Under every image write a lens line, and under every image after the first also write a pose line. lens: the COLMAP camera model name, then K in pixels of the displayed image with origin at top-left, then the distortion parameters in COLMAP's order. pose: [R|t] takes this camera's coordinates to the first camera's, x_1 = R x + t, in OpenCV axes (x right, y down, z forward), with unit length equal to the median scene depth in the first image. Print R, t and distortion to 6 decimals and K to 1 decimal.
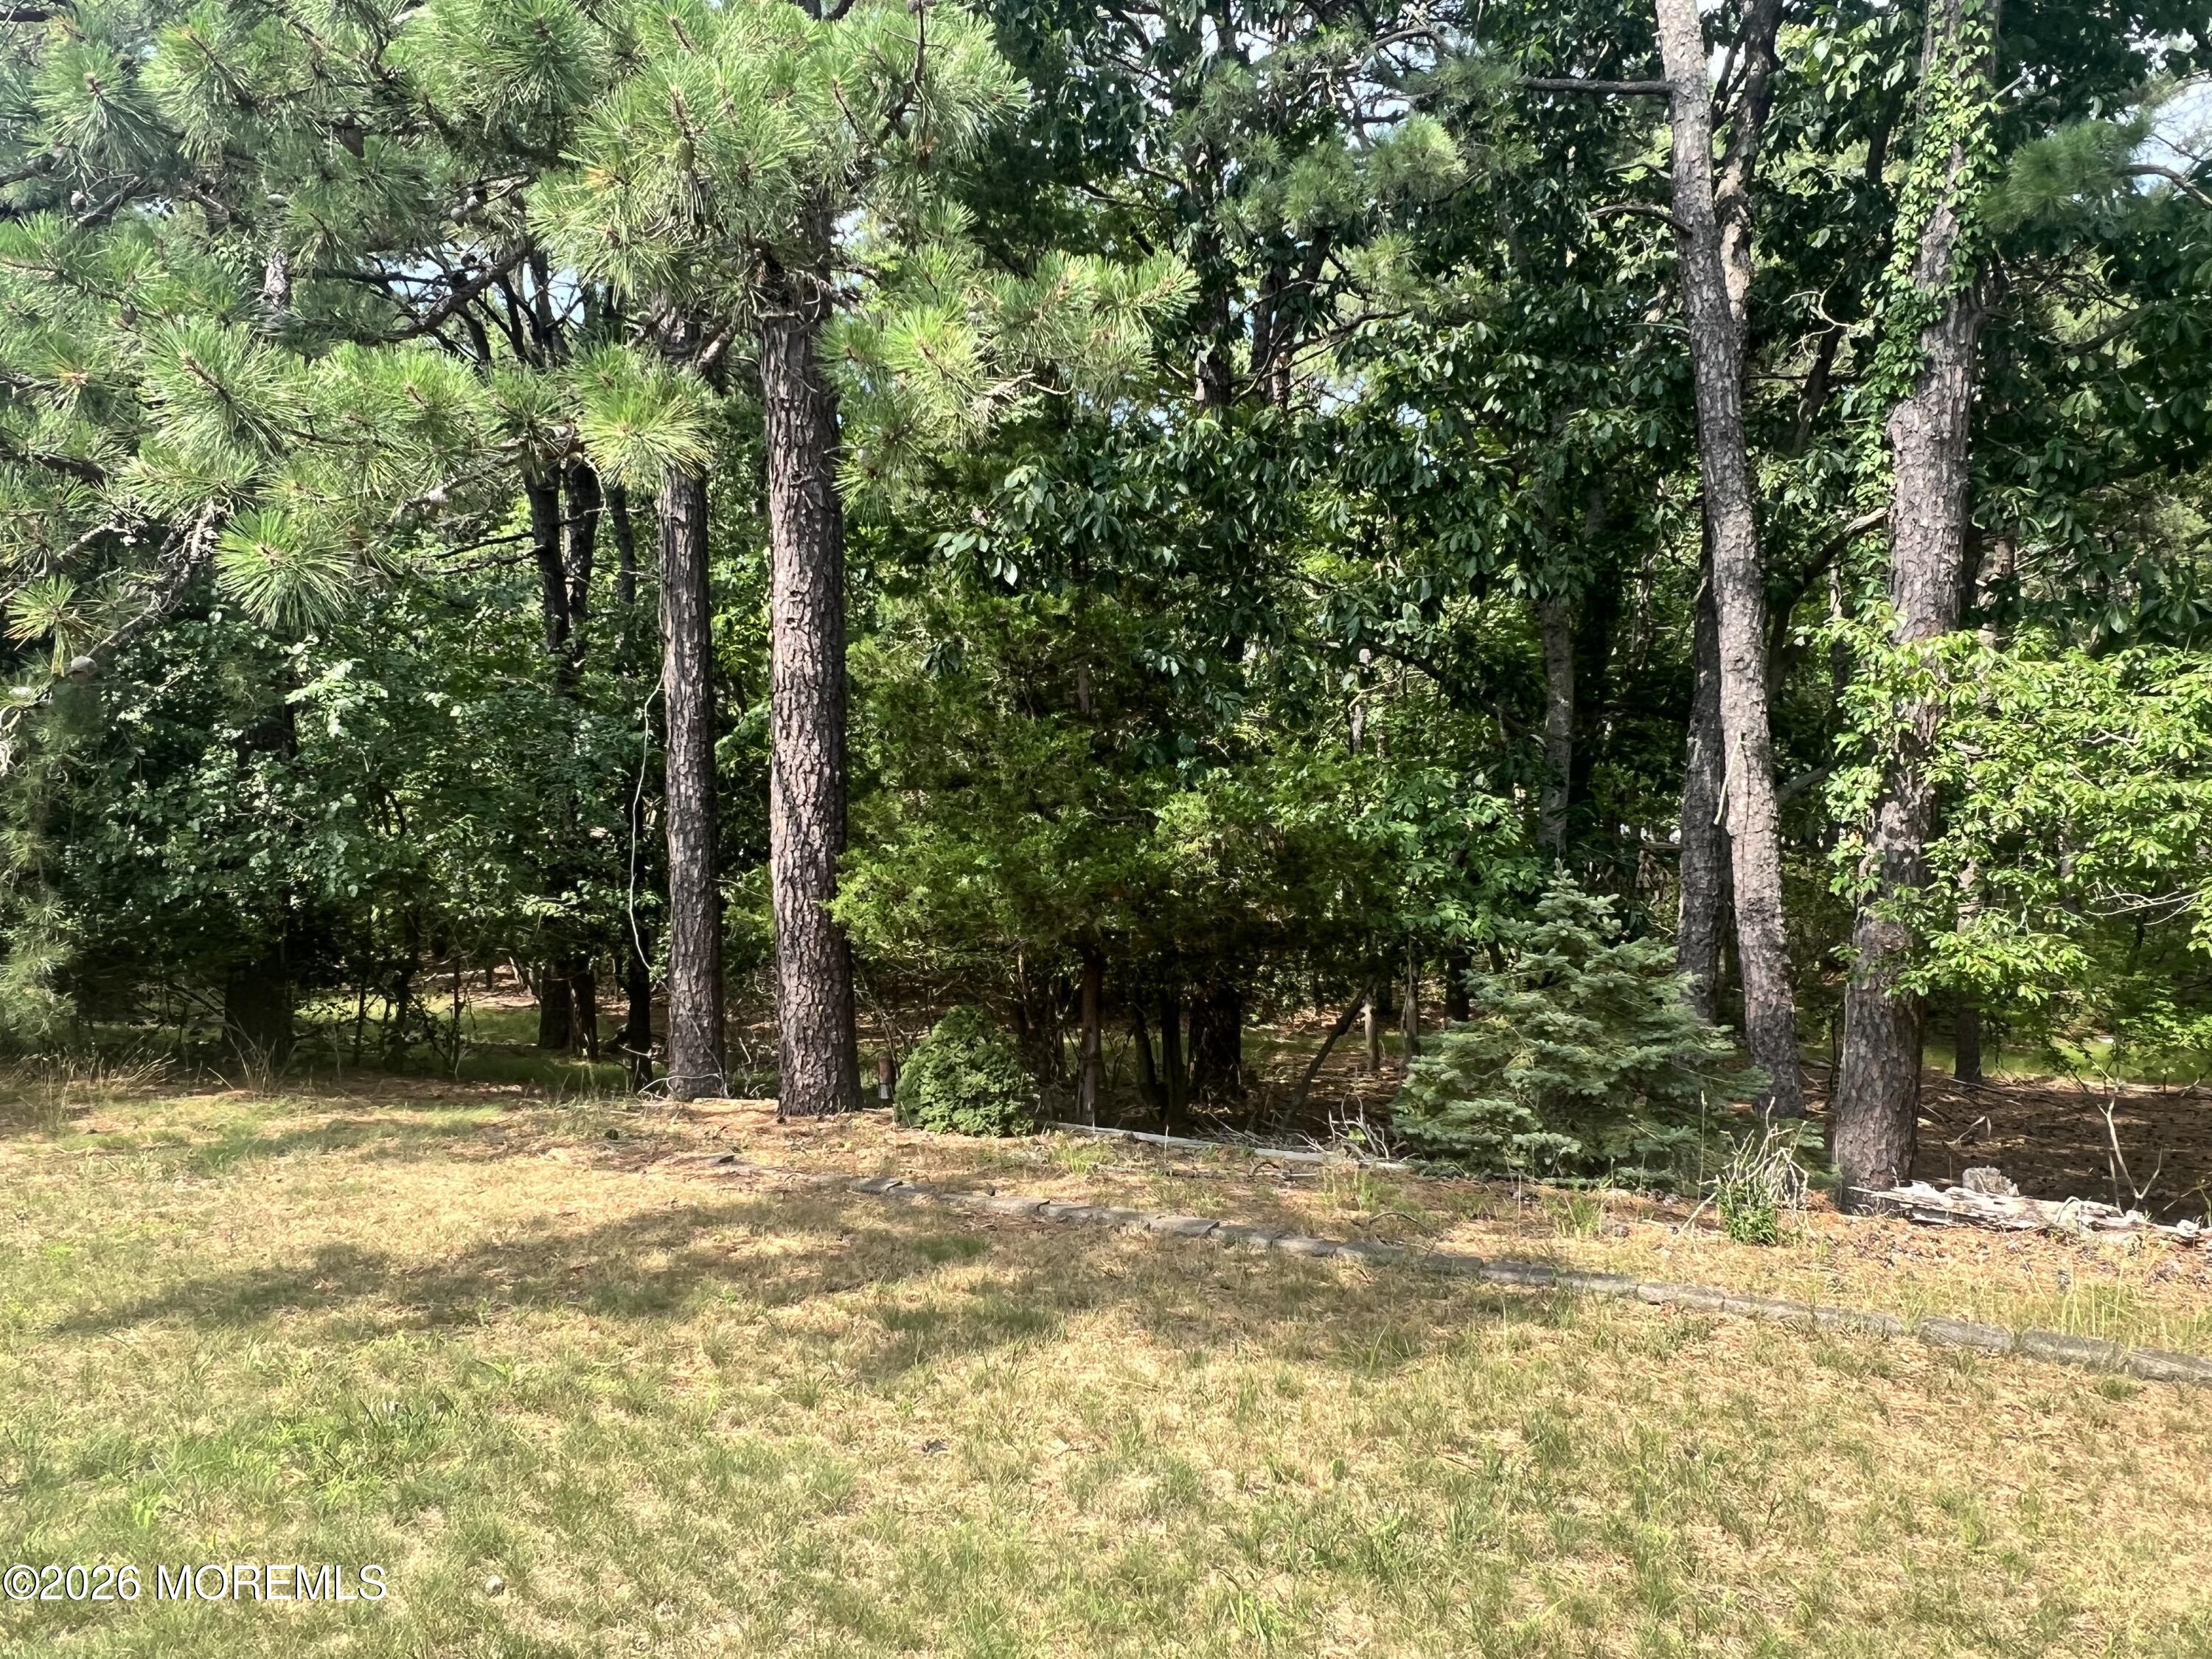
lens RADIAL K [[1535.1, 0, 1100.1], [0, 1535.1, 829.3], [0, 0, 1]] dist [0.001497, -0.002888]
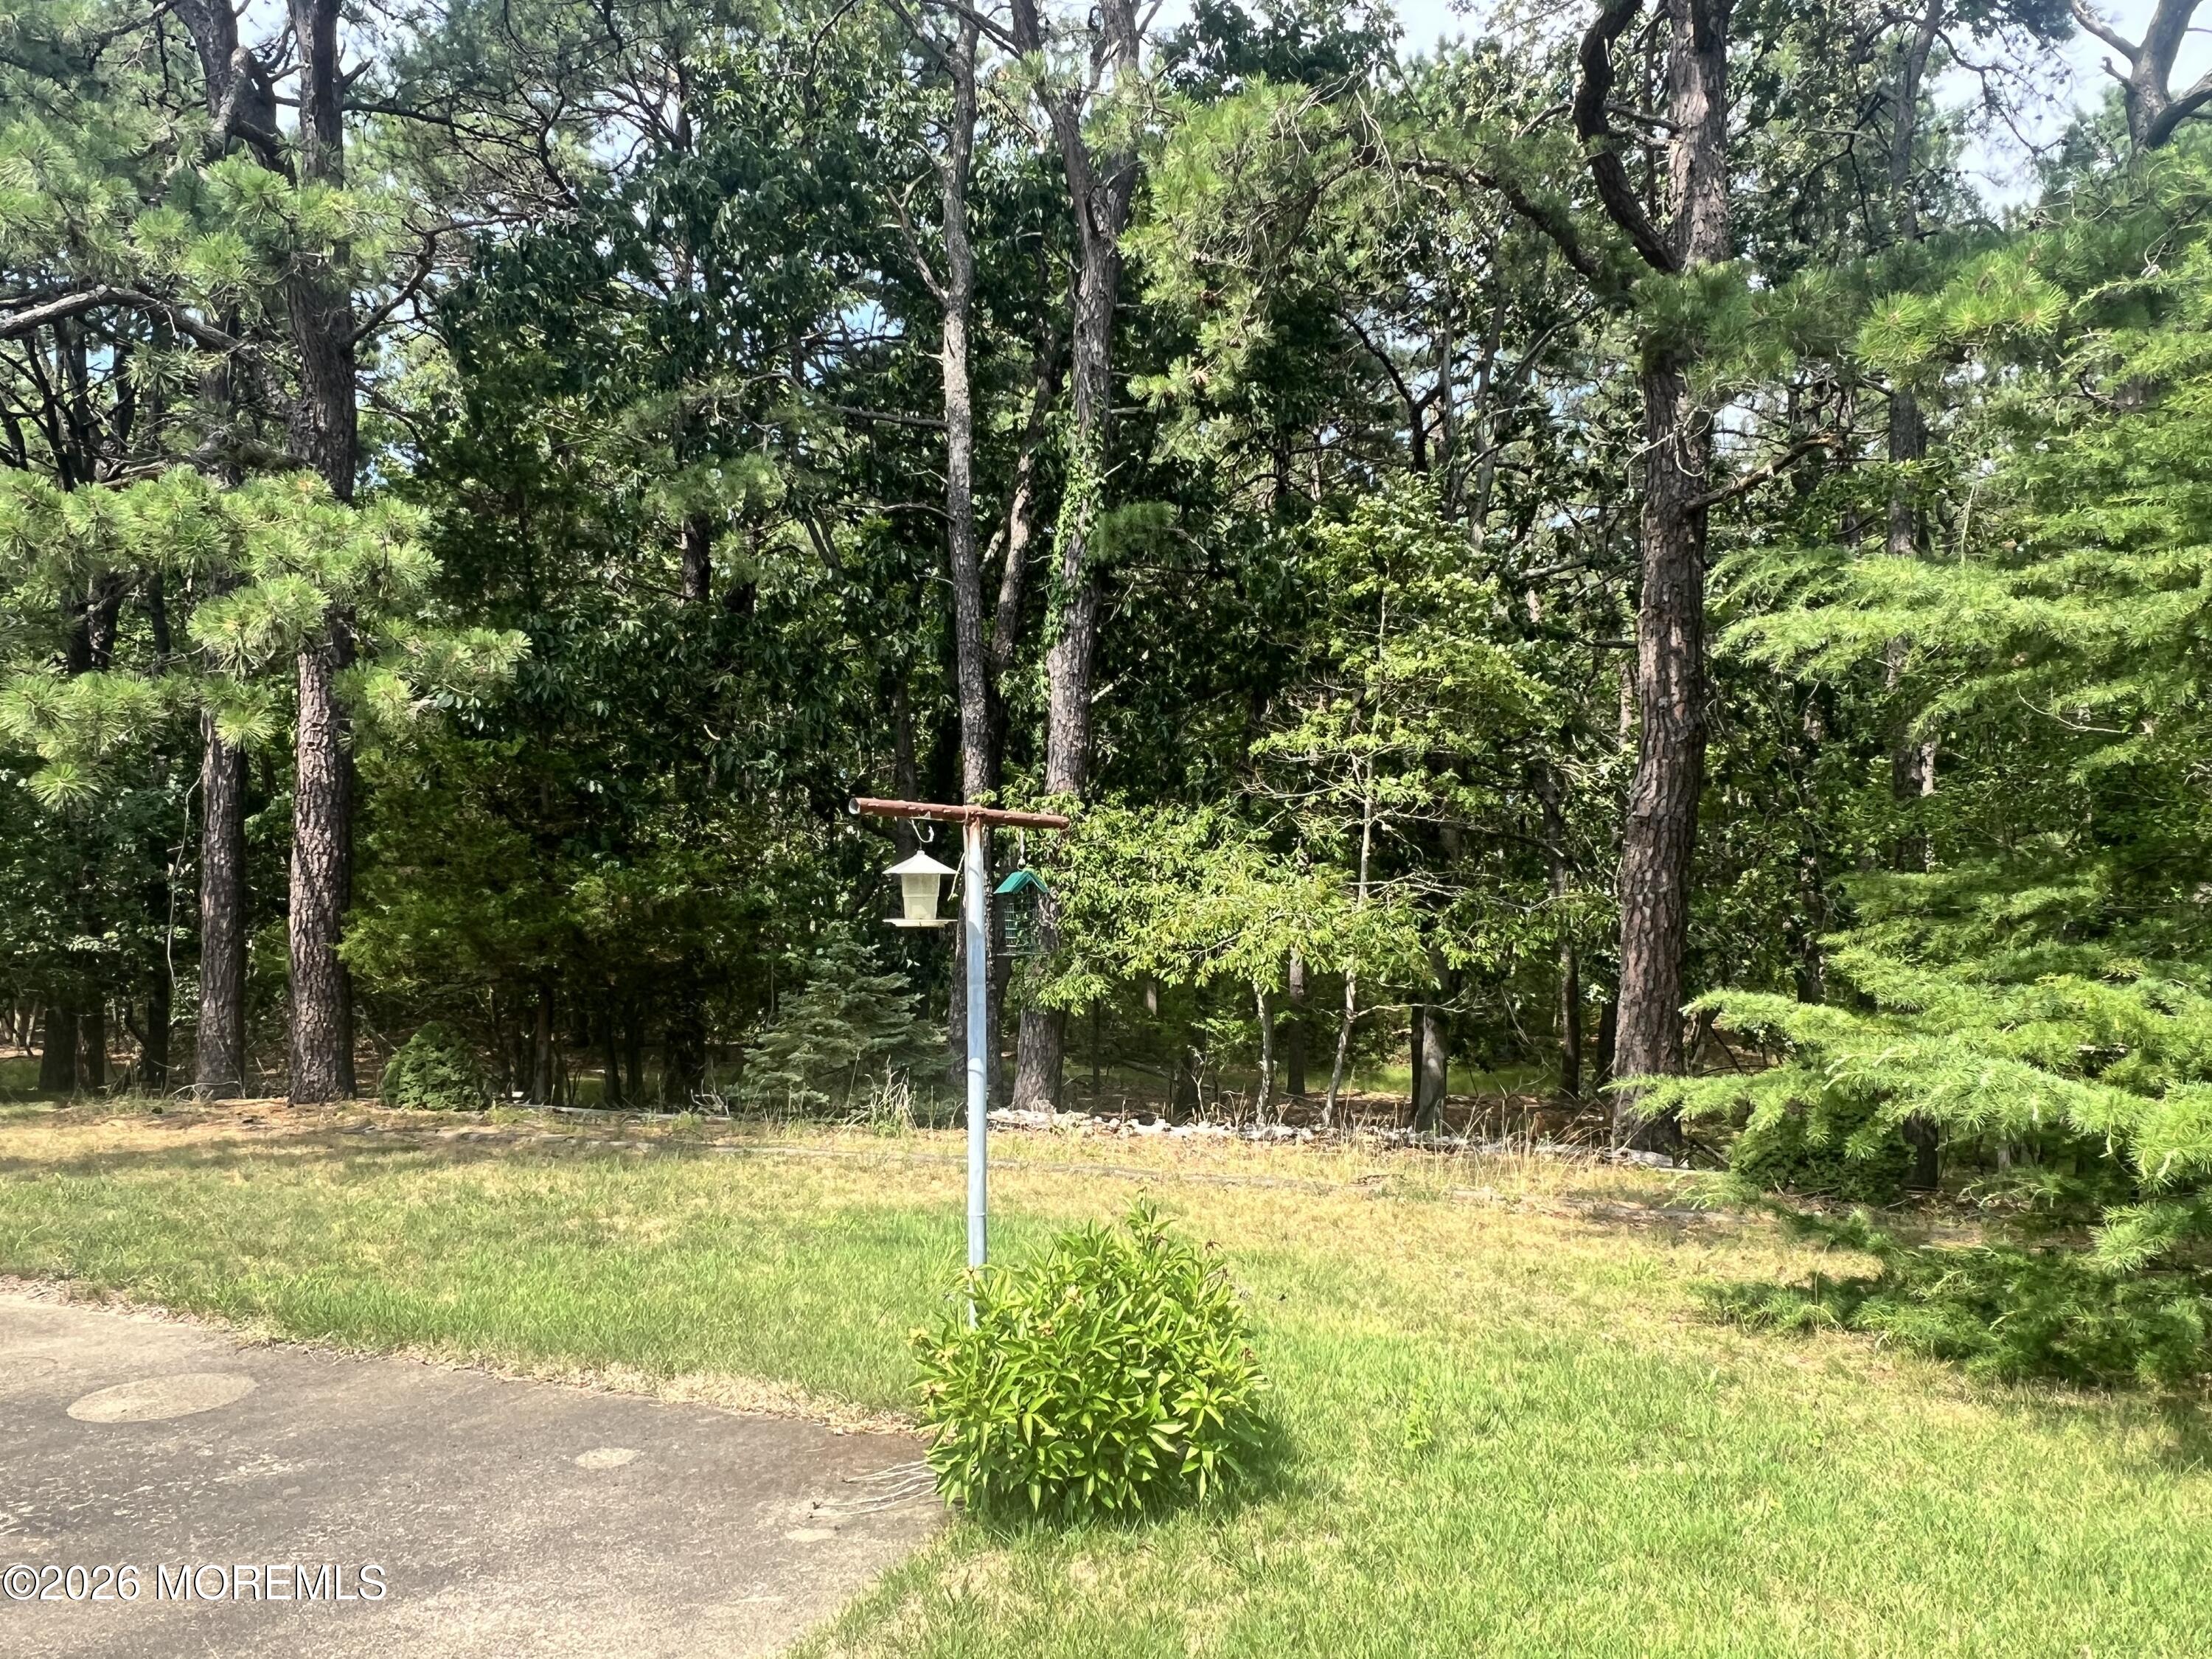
lens RADIAL K [[1535.1, 0, 1101.8], [0, 1535.1, 832.2], [0, 0, 1]] dist [0.001497, -0.002888]
pose [[0.962565, 0.027384, 0.269663, 0.132200], [-0.017662, 0.999106, -0.038413, -0.017440], [-0.270474, 0.032212, 0.962188, -0.611381]]
